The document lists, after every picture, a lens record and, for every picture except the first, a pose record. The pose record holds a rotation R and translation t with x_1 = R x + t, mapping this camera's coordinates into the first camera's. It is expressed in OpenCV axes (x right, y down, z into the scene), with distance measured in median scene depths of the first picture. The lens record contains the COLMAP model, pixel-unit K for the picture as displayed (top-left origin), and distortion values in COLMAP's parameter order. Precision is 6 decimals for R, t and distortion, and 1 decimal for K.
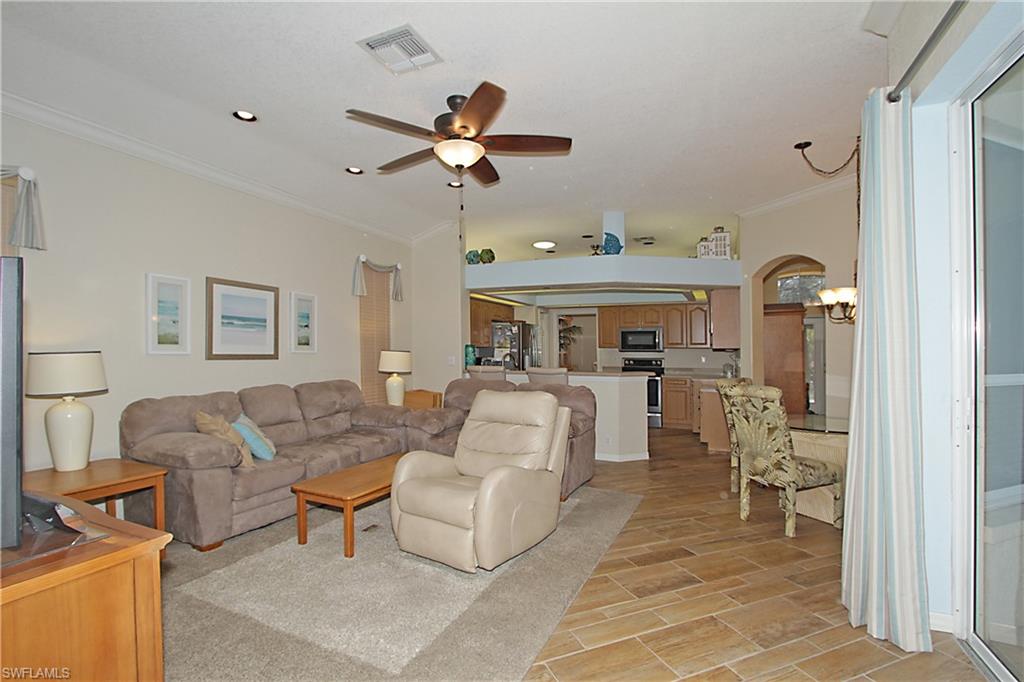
lens RADIAL K [[469.2, 0, 480.3], [0, 469.2, 329.0], [0, 0, 1]] dist [-0.023874, 0.003527]
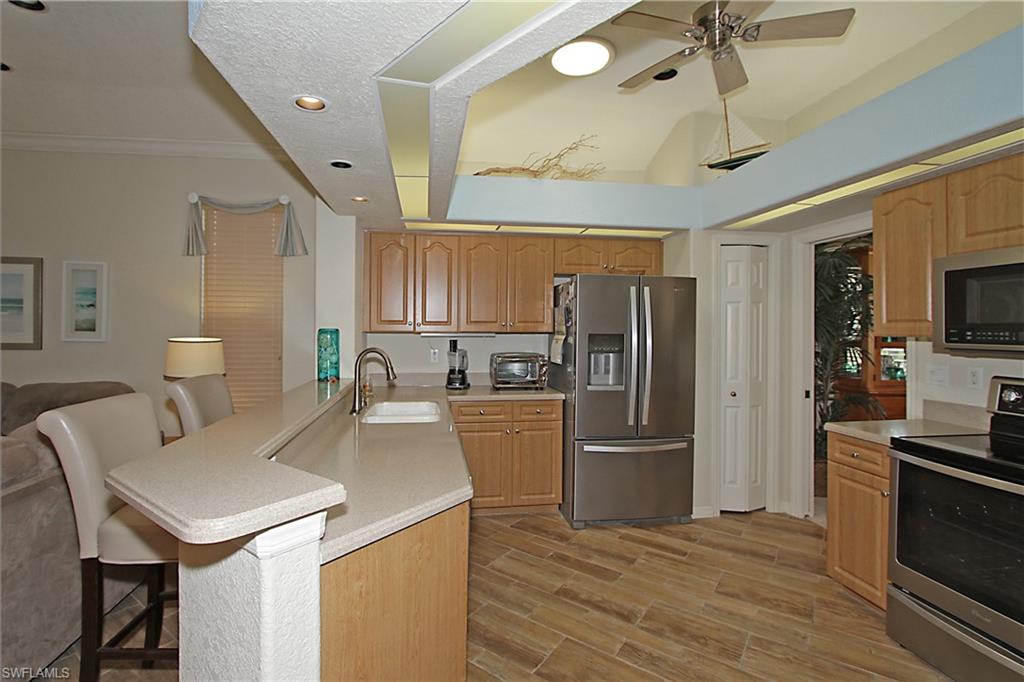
lens RADIAL K [[469.2, 0, 506.5], [0, 469.2, 324.7], [0, 0, 1]] dist [-0.023874, 0.003527]
pose [[0.571775, -0.009615, -0.820354, 0.383803], [0.033629, 0.999366, 0.011726, 0.023873], [0.819721, -0.034292, 0.571735, 0.696922]]
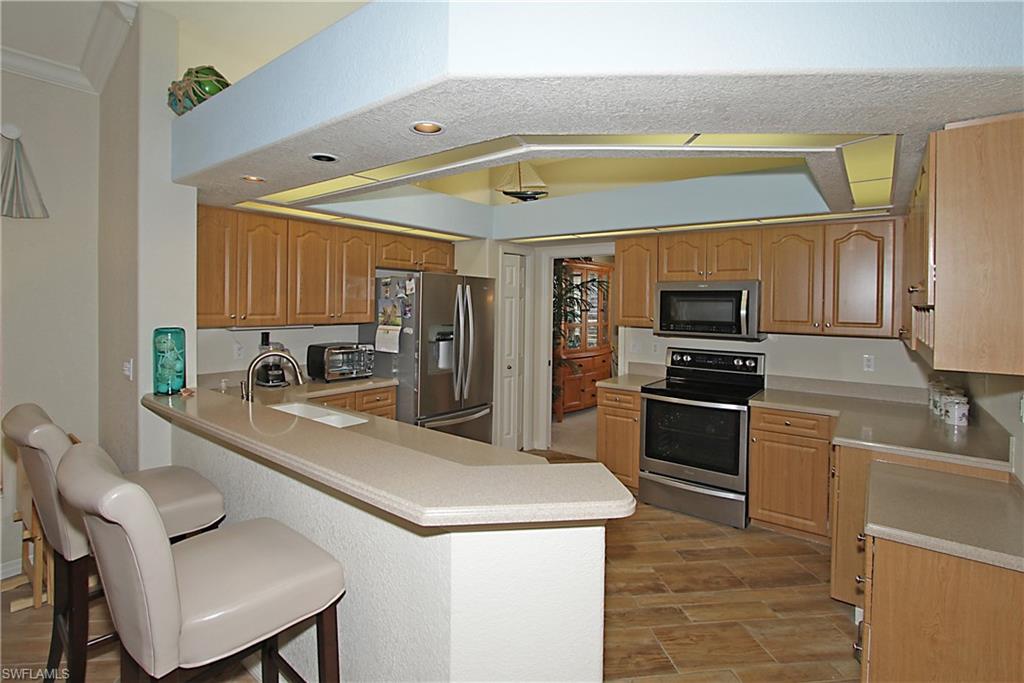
lens RADIAL K [[469.2, 0, 490.8], [0, 469.2, 310.4], [0, 0, 1]] dist [-0.023874, 0.003527]
pose [[0.974911, 0.010181, -0.222361, 0.253279], [0.001788, 0.998563, 0.053561, -0.000363], [0.222587, -0.052615, 0.973492, 0.551230]]
